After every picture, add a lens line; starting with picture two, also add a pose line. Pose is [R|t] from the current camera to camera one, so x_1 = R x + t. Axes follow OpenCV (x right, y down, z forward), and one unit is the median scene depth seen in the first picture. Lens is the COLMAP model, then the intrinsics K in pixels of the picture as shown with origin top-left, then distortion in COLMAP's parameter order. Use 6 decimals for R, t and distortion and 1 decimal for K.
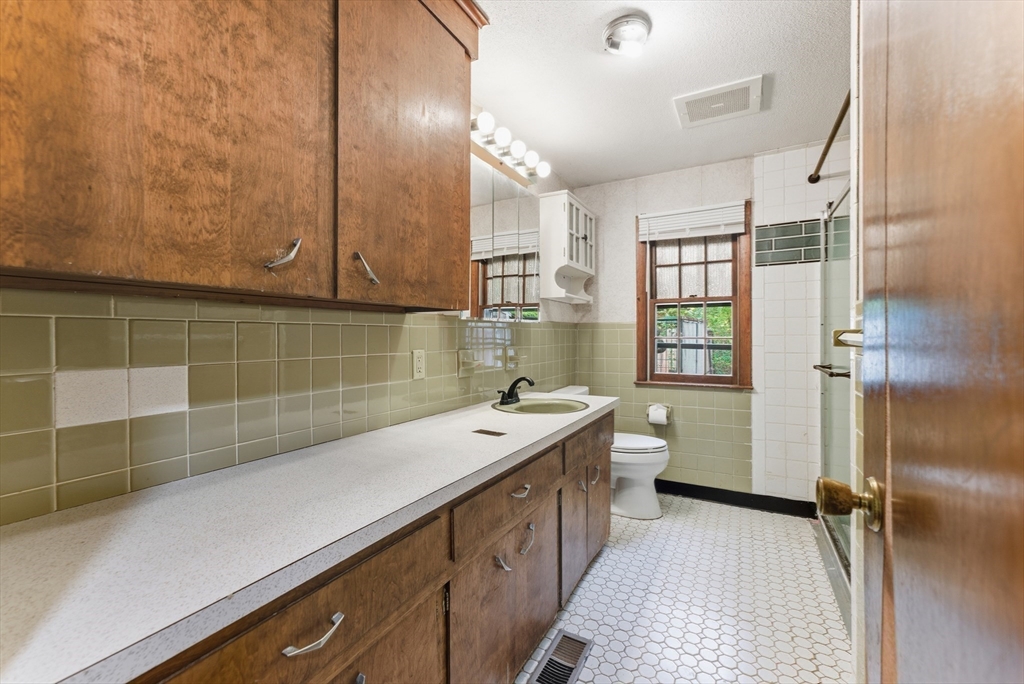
lens RADIAL K [[418.7, 0, 509.8], [0, 418.7, 338.5], [0, 0, 1]] dist [-0.042752, 0.027263]
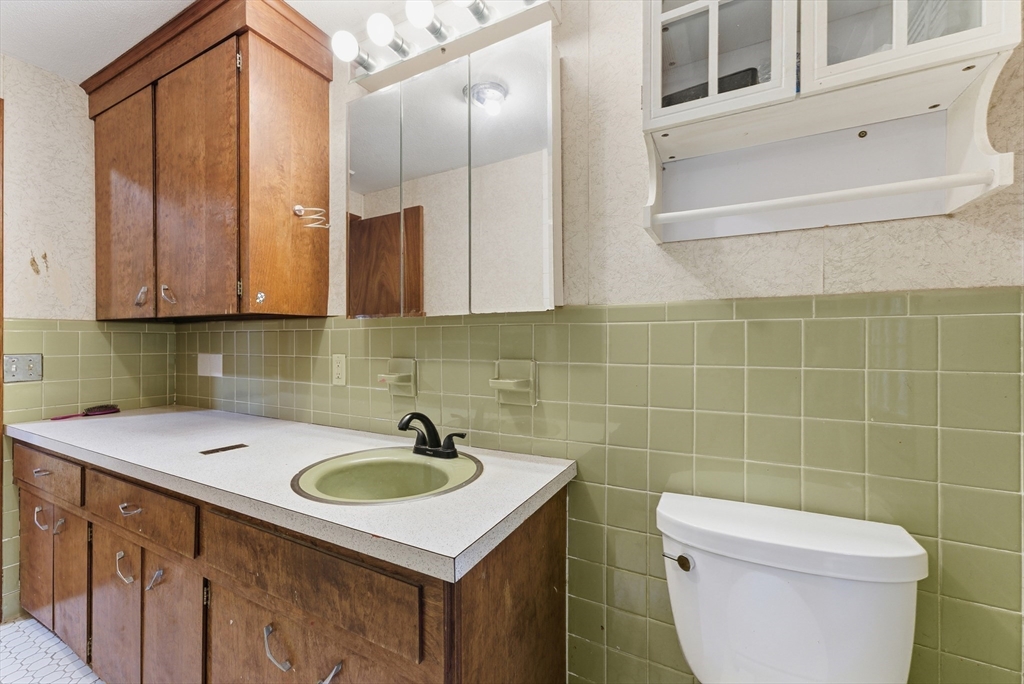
lens RADIAL K [[418.7, 0, 509.8], [0, 418.7, 338.5], [0, 0, 1]] dist [-0.042752, 0.027263]
pose [[0.034562, 0.003620, -0.999396, 0.945576], [-0.004253, 0.999985, 0.003475, -0.017503], [0.999393, 0.004130, 0.034577, 1.755623]]
